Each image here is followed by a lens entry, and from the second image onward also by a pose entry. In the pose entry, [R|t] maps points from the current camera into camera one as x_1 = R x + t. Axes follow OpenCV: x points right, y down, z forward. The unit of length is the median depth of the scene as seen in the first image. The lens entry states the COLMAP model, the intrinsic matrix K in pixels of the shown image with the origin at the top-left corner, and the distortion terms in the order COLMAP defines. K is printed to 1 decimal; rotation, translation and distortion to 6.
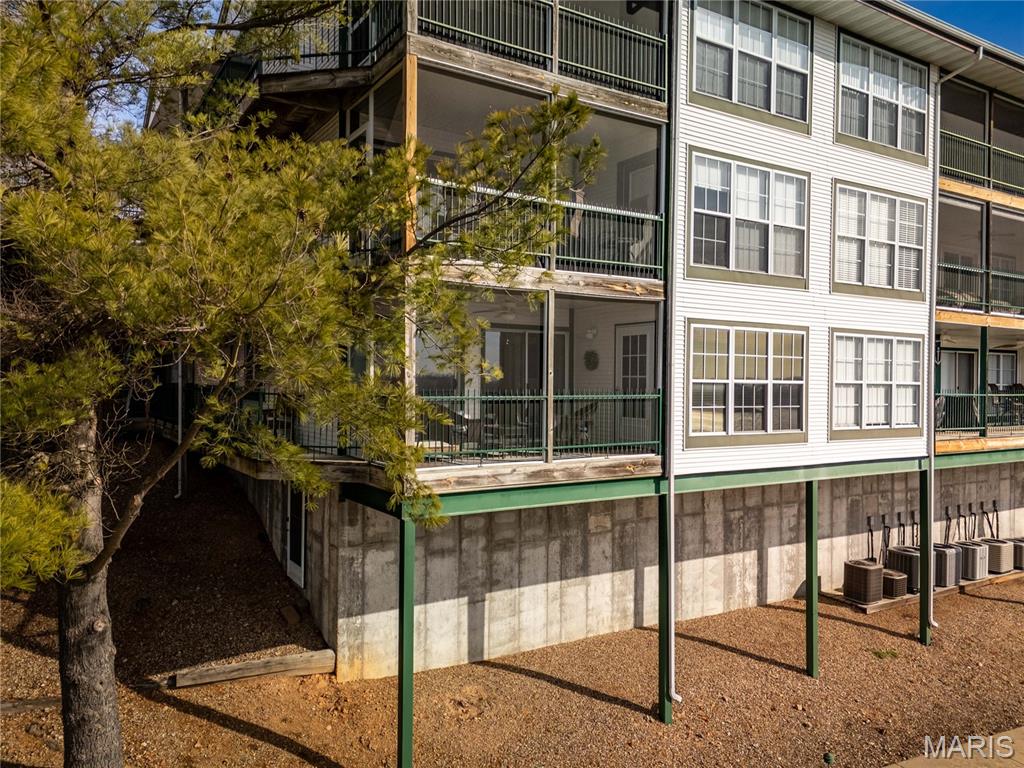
lens RADIAL K [[751.4, 0, 512.0], [0, 751.4, 384.0], [0, 0, 1]] dist [0.091327, -0.078477]
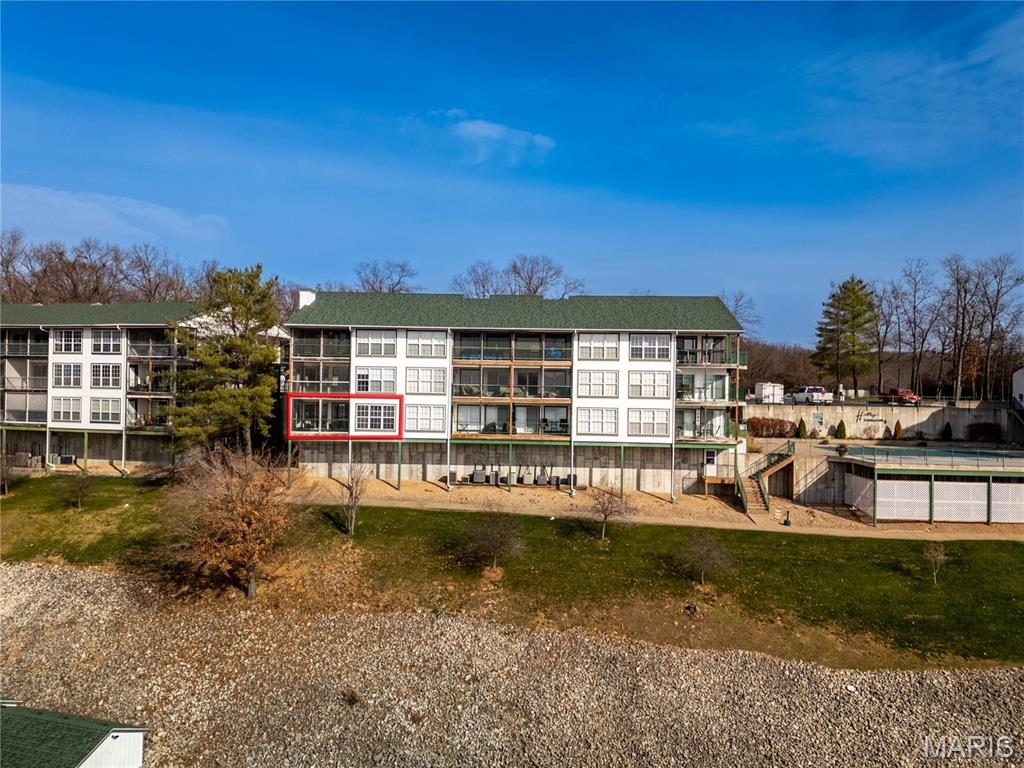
lens RADIAL K [[751.4, 0, 512.0], [0, 751.4, 384.0], [0, 0, 1]] dist [0.091327, -0.078477]
pose [[0.826901, 0.002101, -0.562344, 3.231842], [-0.011440, 0.999849, -0.013085, -0.139035], [0.562232, 0.017253, 0.826800, -2.032269]]
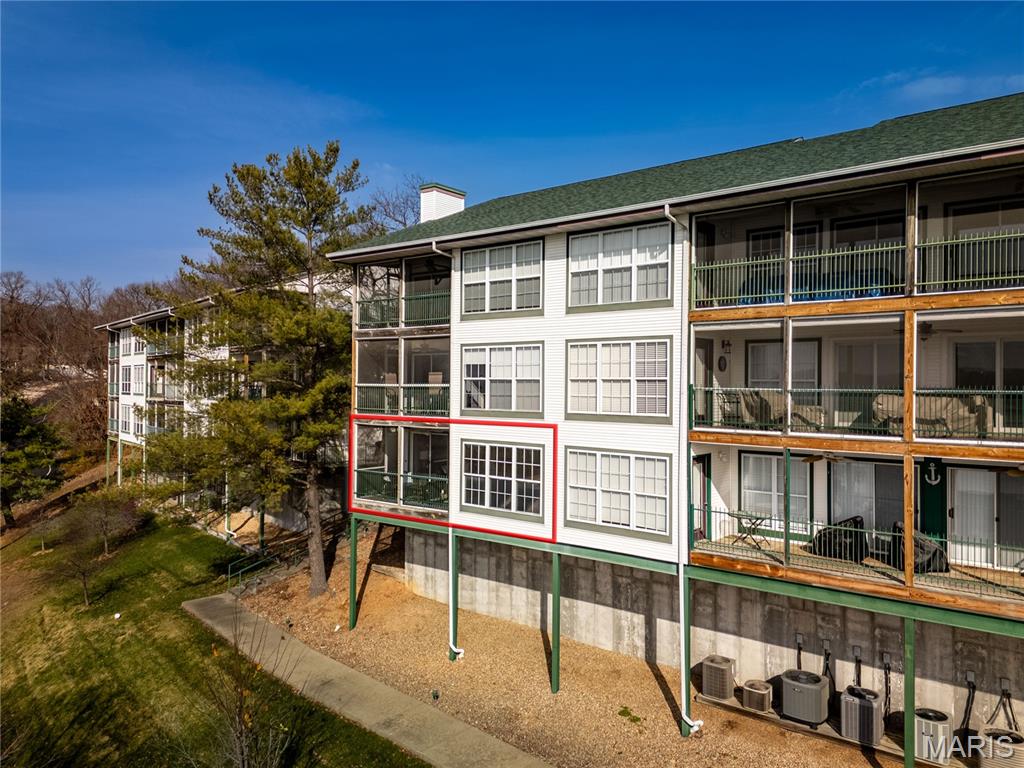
lens RADIAL K [[751.4, 0, 512.0], [0, 751.4, 384.0], [0, 0, 1]] dist [0.091327, -0.078477]
pose [[0.320788, -0.010469, -0.947093, 1.769741], [-0.009822, 0.999848, -0.014379, -0.173117], [0.947100, 0.013914, 0.320637, 0.481732]]
